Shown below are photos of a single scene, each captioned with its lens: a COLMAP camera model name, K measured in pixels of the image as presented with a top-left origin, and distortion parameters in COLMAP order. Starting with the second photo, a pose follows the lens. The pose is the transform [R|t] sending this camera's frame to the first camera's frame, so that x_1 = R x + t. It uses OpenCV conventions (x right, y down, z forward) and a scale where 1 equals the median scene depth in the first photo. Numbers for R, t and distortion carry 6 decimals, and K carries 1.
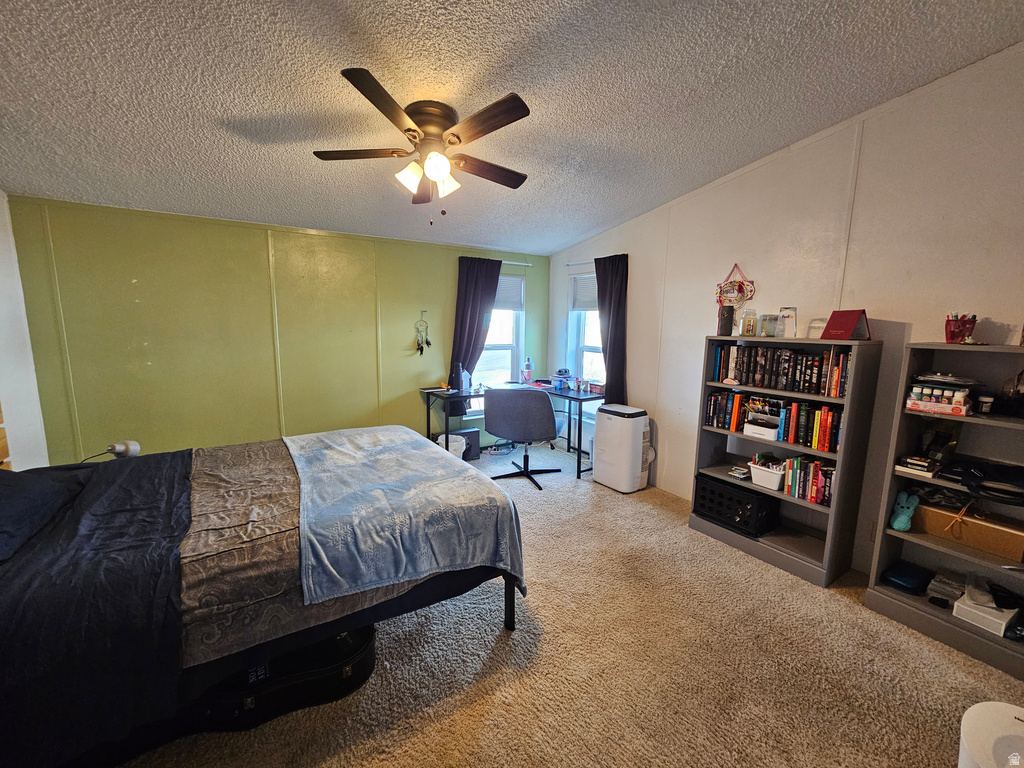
lens RADIAL K [[418.2, 0, 511.9], [0, 418.2, 383.2], [0, 0, 1]] dist [-0.003709, 0.000501]
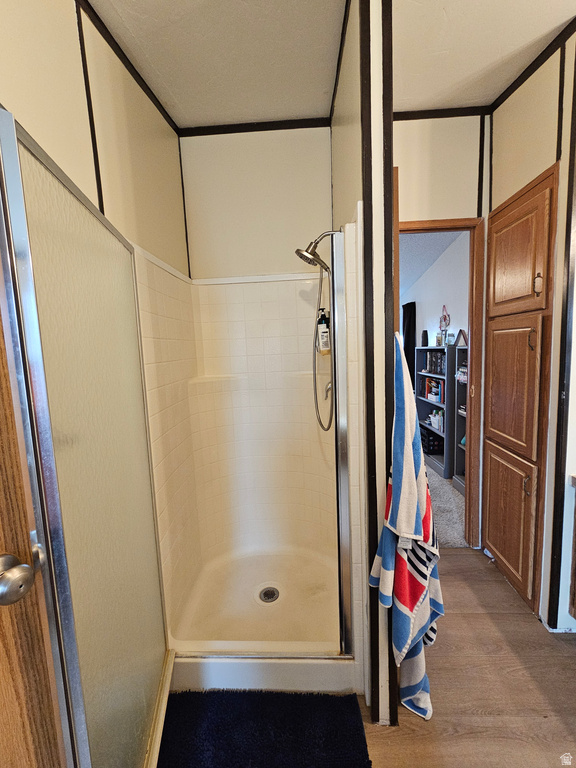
lens RADIAL K [[313.7, 0, 288.7], [0, 313.7, 384.7], [0, 0, 1]] dist [-0.003709, 0.000501]
pose [[0.816007, 0.015707, -0.577829, 0.872237], [-0.033301, 0.999248, -0.019864, 0.107735], [0.577083, 0.035451, 0.815916, -0.498224]]
